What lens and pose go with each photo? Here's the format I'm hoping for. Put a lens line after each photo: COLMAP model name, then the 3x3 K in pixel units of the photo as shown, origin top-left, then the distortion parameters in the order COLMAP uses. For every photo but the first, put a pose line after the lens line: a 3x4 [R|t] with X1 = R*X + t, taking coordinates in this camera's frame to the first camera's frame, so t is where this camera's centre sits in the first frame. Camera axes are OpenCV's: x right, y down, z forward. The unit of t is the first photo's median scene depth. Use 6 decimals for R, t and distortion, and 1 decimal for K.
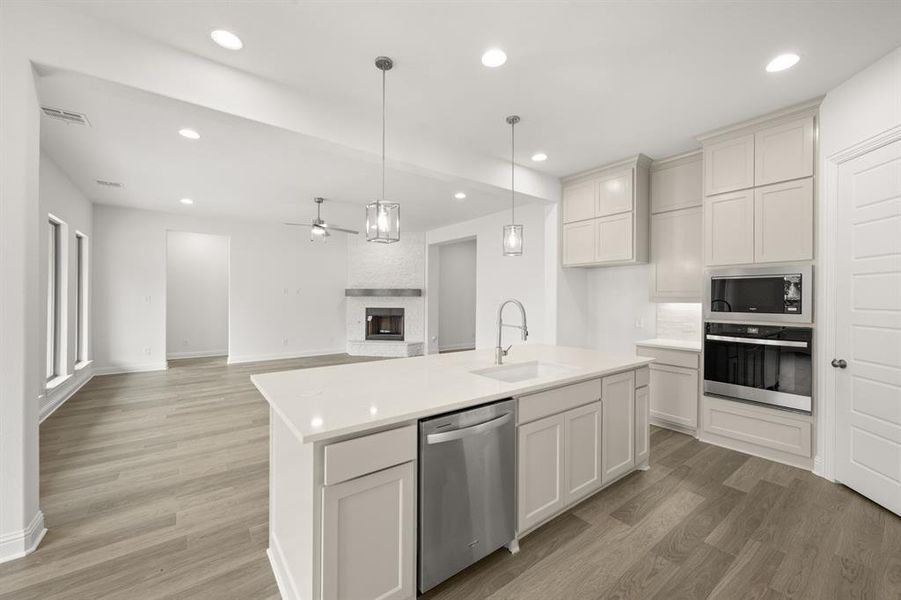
lens RADIAL K [[354.1, 0, 450.3], [0, 354.1, 299.5], [0, 0, 1]] dist [-0.008110, 0.000044]
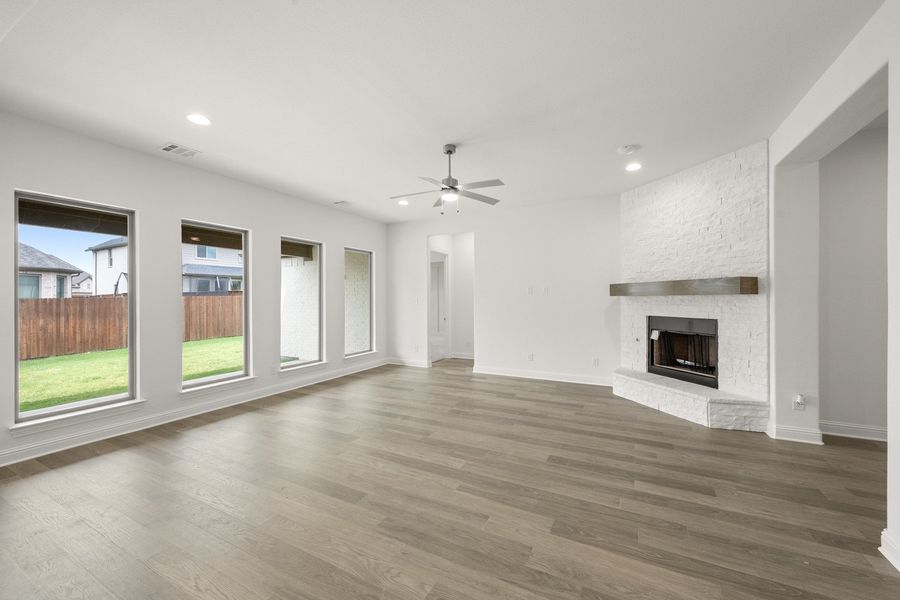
lens RADIAL K [[353.7, 0, 449.9], [0, 353.7, 300.1], [0, 0, 1]] dist [-0.008110, 0.000044]
pose [[0.424685, -0.002464, -0.905338, 0.140422], [0.003826, 0.999992, -0.000928, -0.002581], [0.905333, -0.003070, 0.424691, 0.480487]]
